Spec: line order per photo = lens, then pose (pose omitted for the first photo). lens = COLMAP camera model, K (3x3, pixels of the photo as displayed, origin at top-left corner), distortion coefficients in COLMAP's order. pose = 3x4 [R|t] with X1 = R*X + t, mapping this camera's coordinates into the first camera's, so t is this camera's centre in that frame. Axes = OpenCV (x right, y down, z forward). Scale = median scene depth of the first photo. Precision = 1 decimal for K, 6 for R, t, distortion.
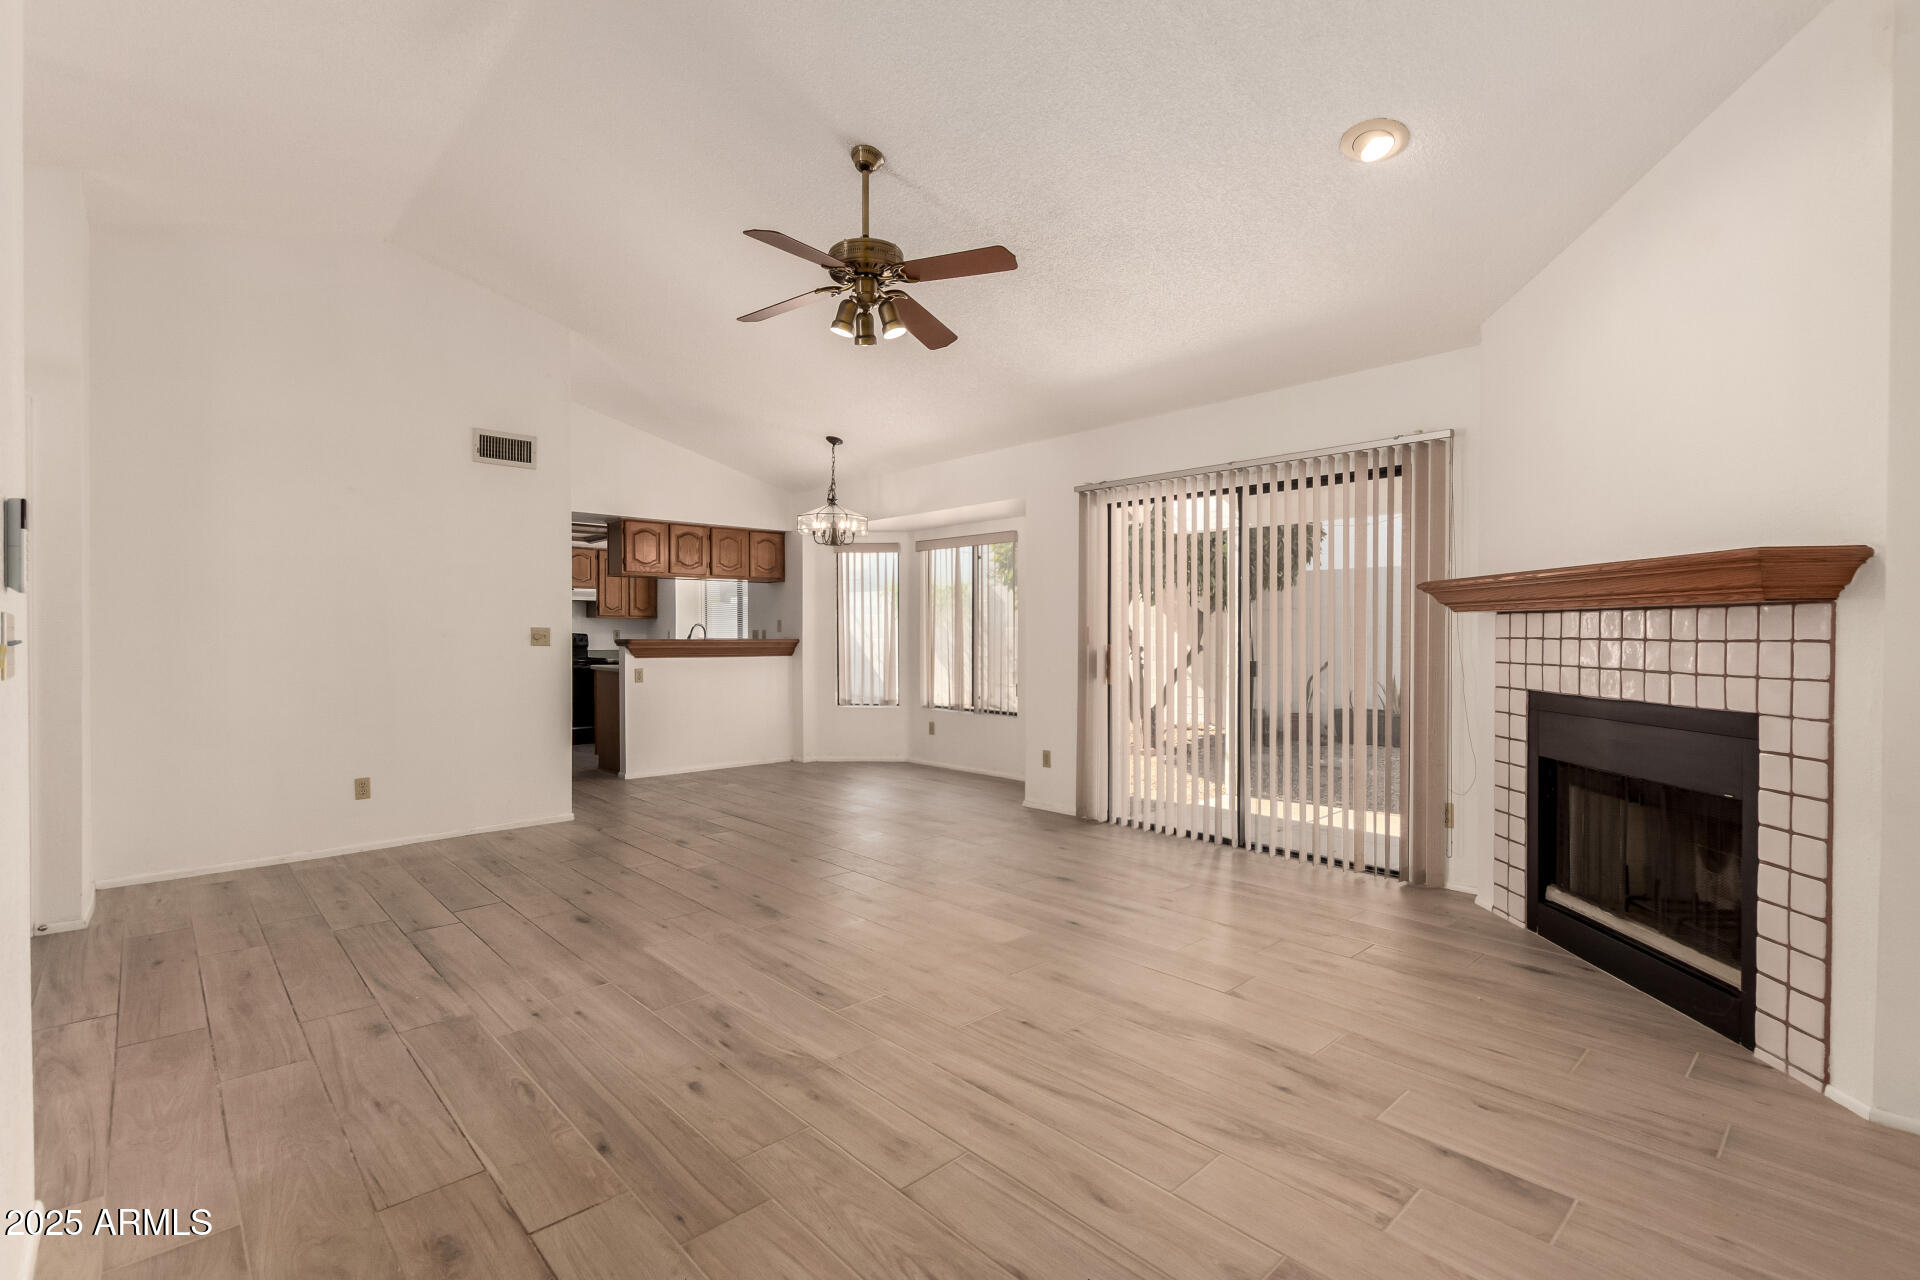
lens RADIAL K [[876.9, 0, 963.5], [0, 876.9, 643.5], [0, 0, 1]] dist [0.008194, -0.004055]
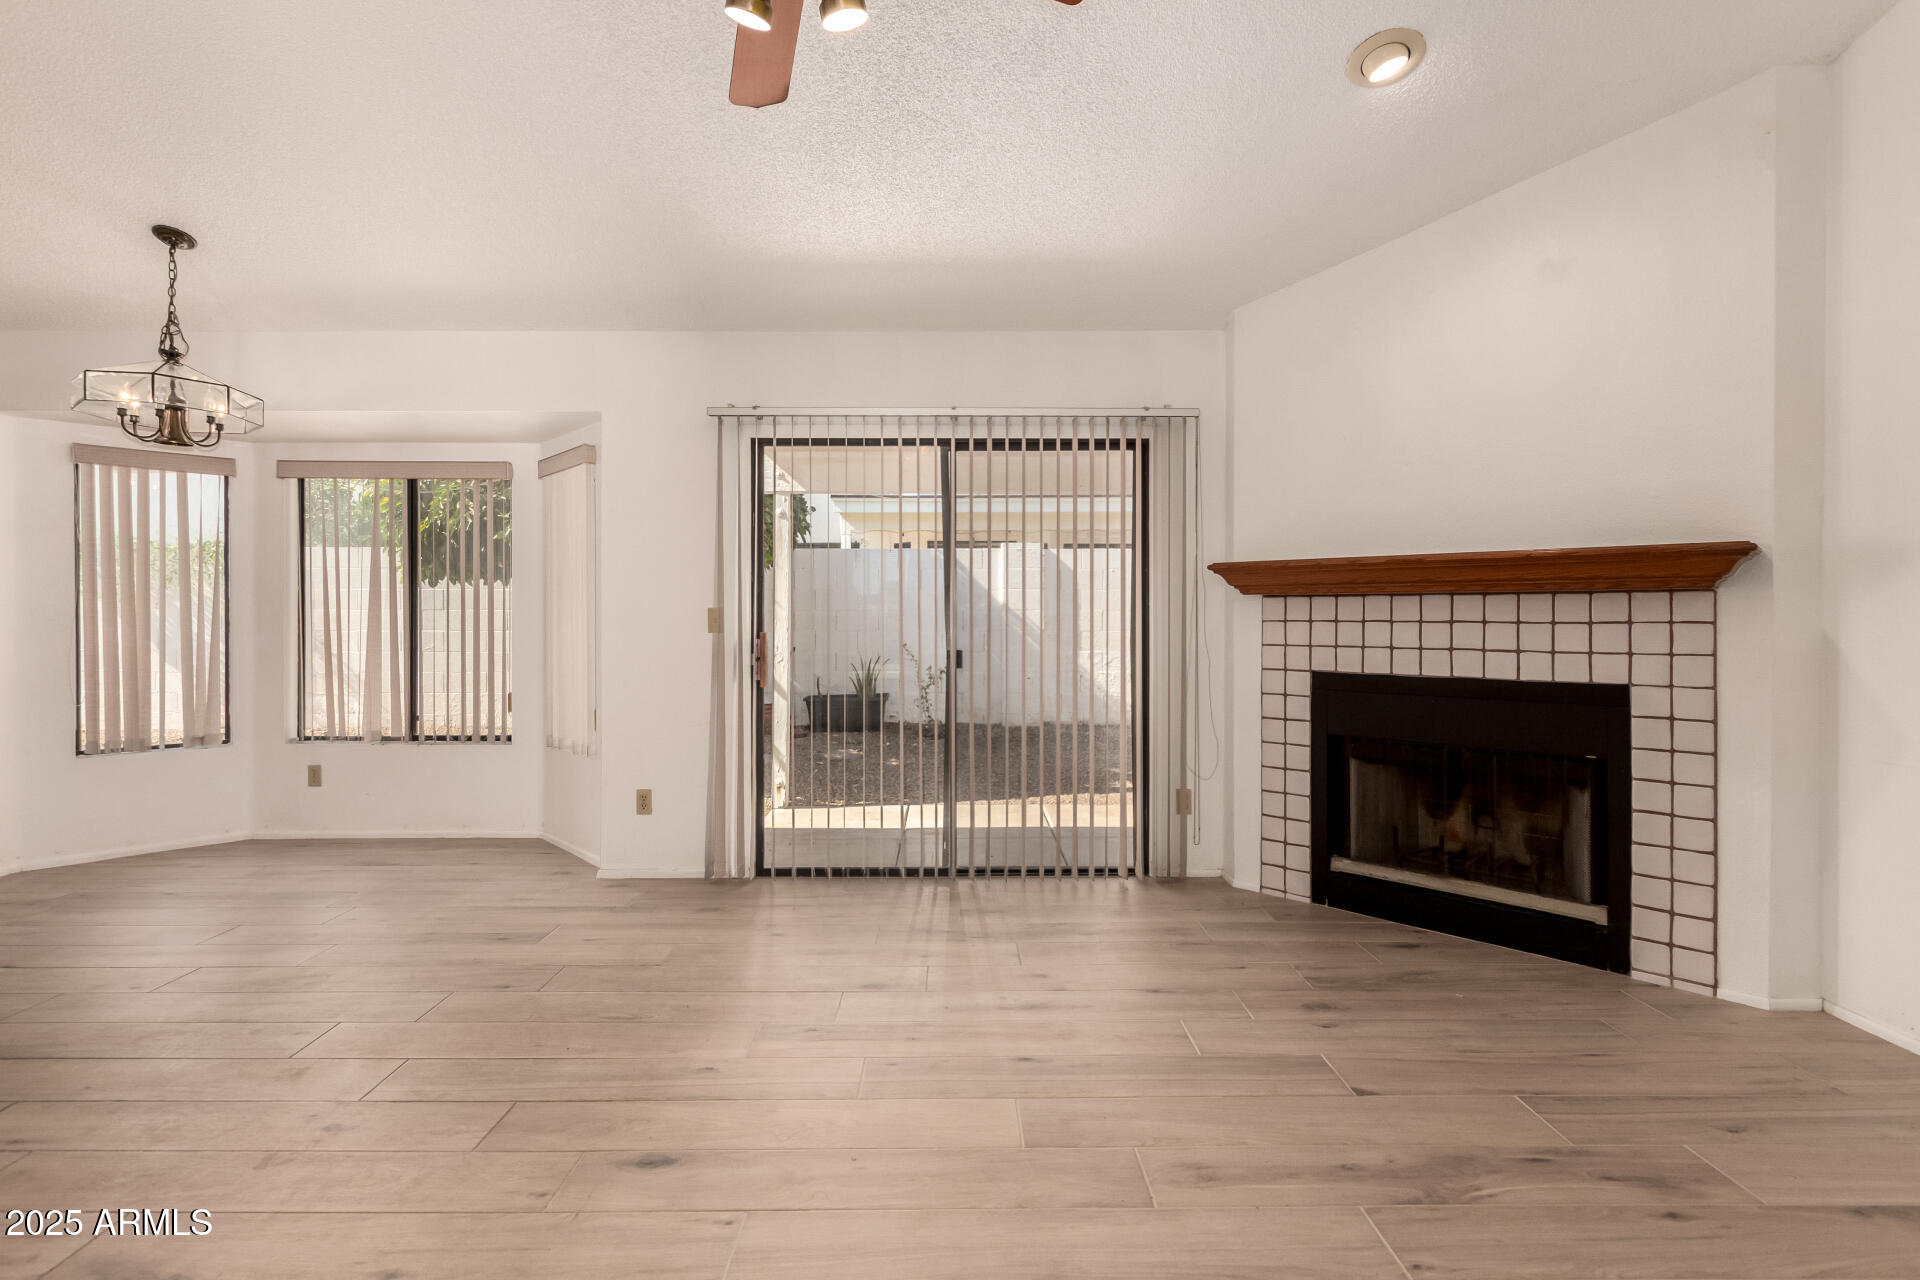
lens RADIAL K [[876.9, 0, 958.0], [0, 876.9, 621.3], [0, 0, 1]] dist [0.008194, -0.004055]
pose [[0.681563, -0.004188, 0.731747, -0.429061], [0.008999, 0.999956, -0.002659, -0.007349], [-0.731704, 0.008397, 0.681571, 0.651819]]
